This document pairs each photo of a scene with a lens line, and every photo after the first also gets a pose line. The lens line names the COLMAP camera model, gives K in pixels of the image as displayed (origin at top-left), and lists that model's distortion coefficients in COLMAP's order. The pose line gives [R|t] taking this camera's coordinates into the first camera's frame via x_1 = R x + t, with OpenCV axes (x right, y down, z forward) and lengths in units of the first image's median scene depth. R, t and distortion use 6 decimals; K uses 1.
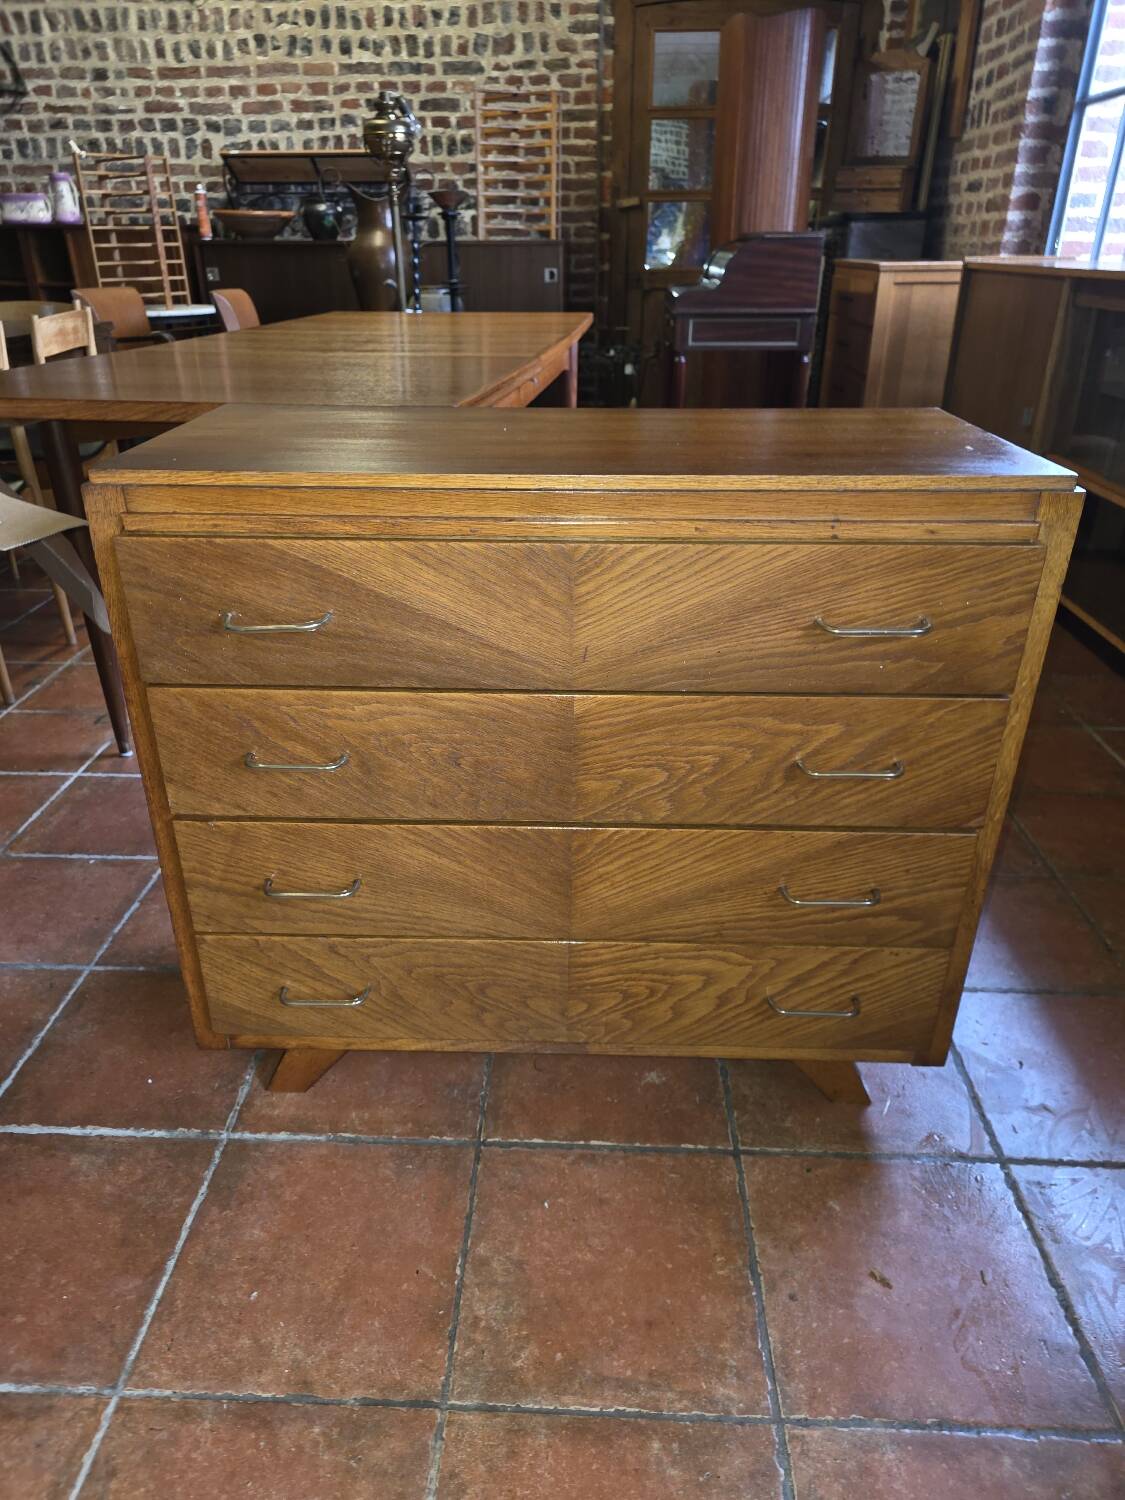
lens RADIAL K [[1015.5, 0, 553.3], [0, 1015.5, 760.4], [0, 0, 1]] dist [0.027026, -0.019318]
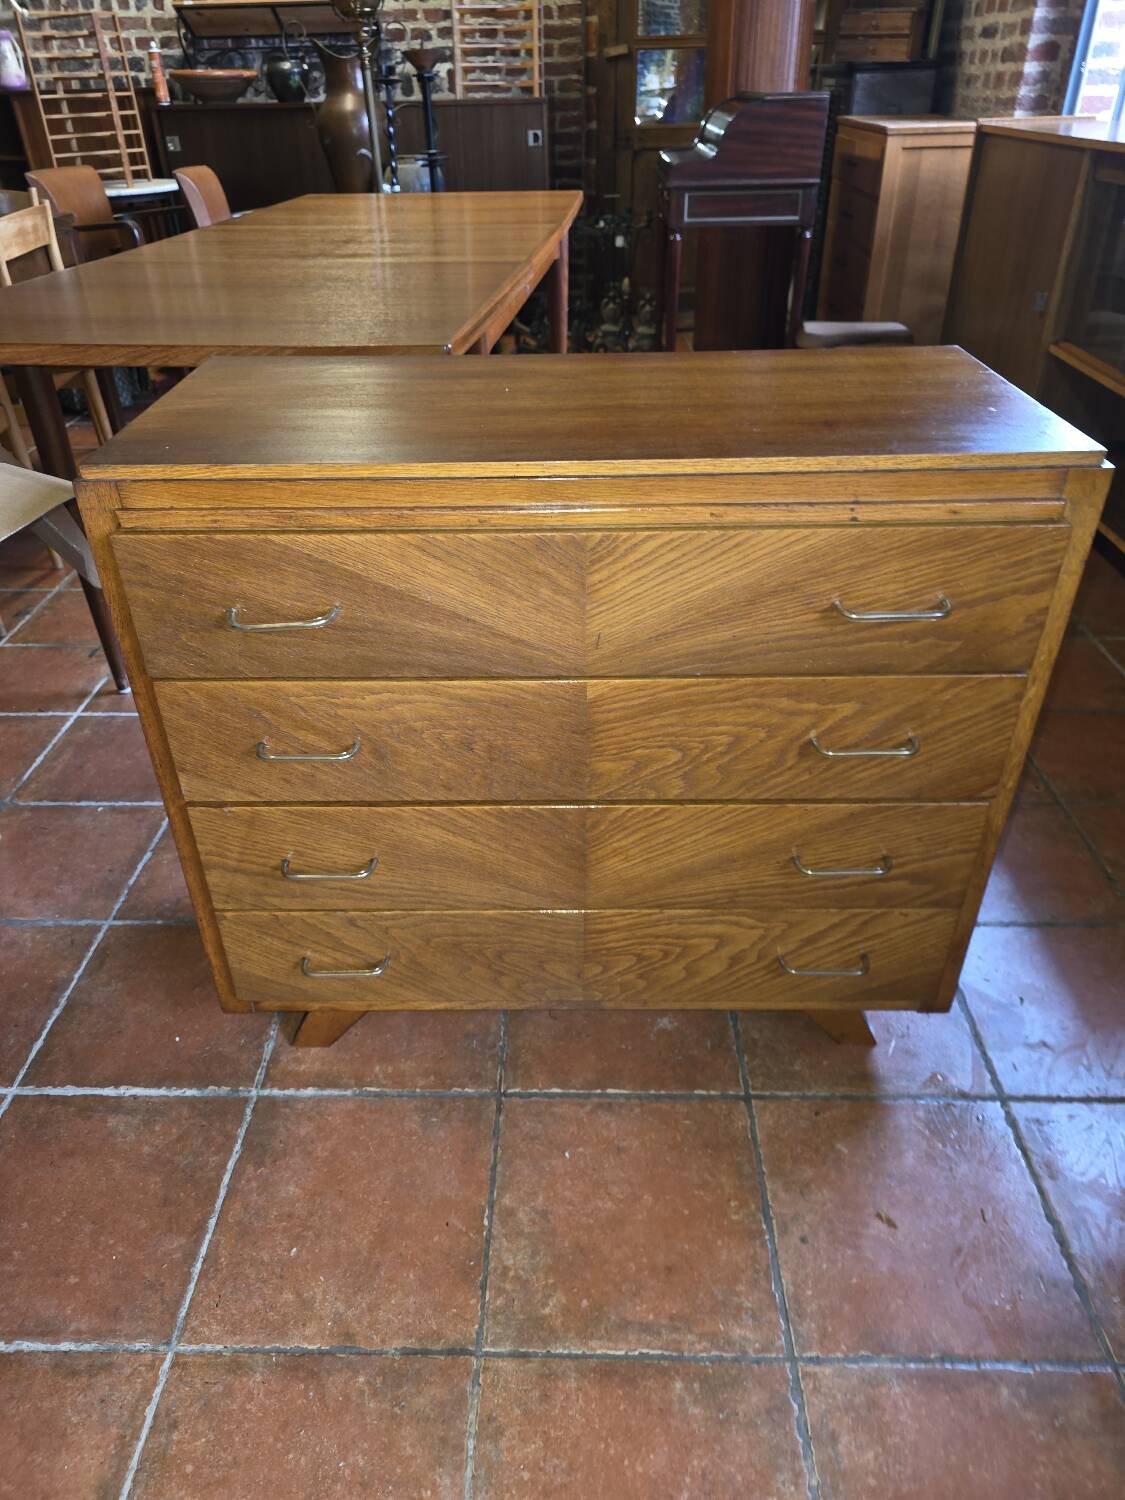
lens RADIAL K [[1015.5, 0, 552.3], [0, 1015.5, 755.8], [0, 0, 1]] dist [0.027026, -0.019318]
pose [[0.999700, -0.024177, 0.003958, -0.015354], [0.023550, 0.992894, 0.116647, -0.087599], [-0.006750, -0.116519, 0.993166, 0.009240]]
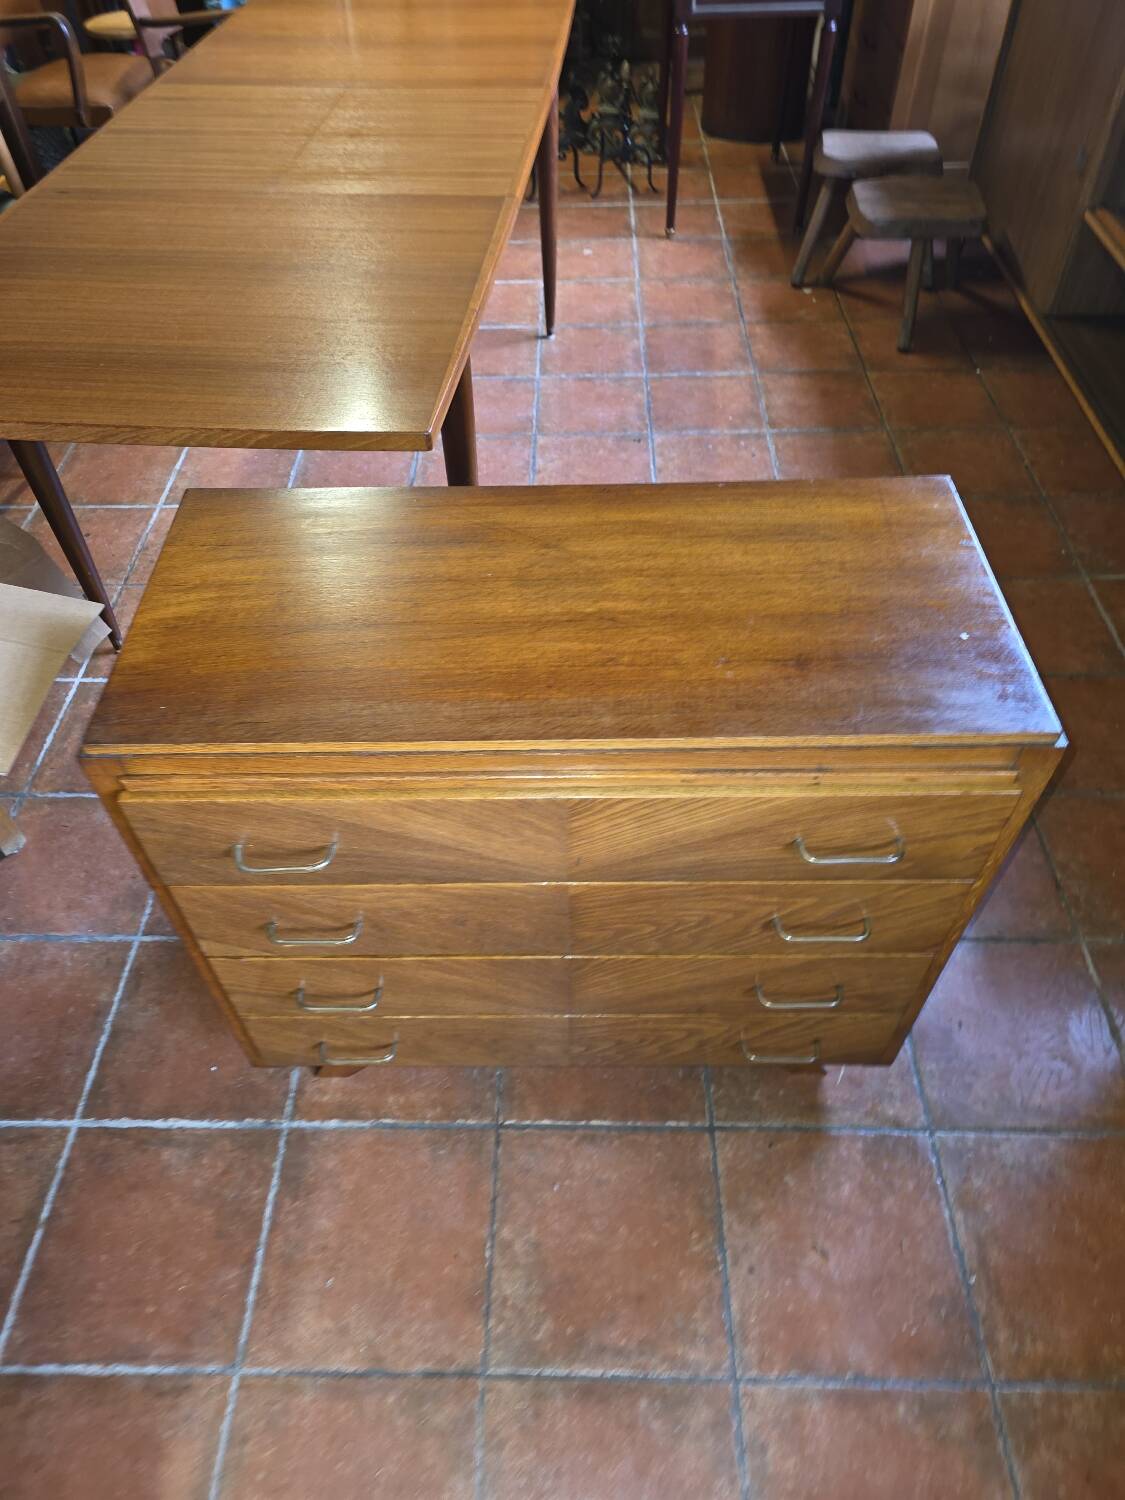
lens RADIAL K [[1015.5, 0, 555.1], [0, 1015.5, 746.2], [0, 0, 1]] dist [0.027026, -0.019318]
pose [[0.999487, -0.032015, -0.000115, 0.008920], [0.029891, 0.931849, 0.361614, -0.479583], [-0.011470, -0.361432, 0.932328, 0.042483]]
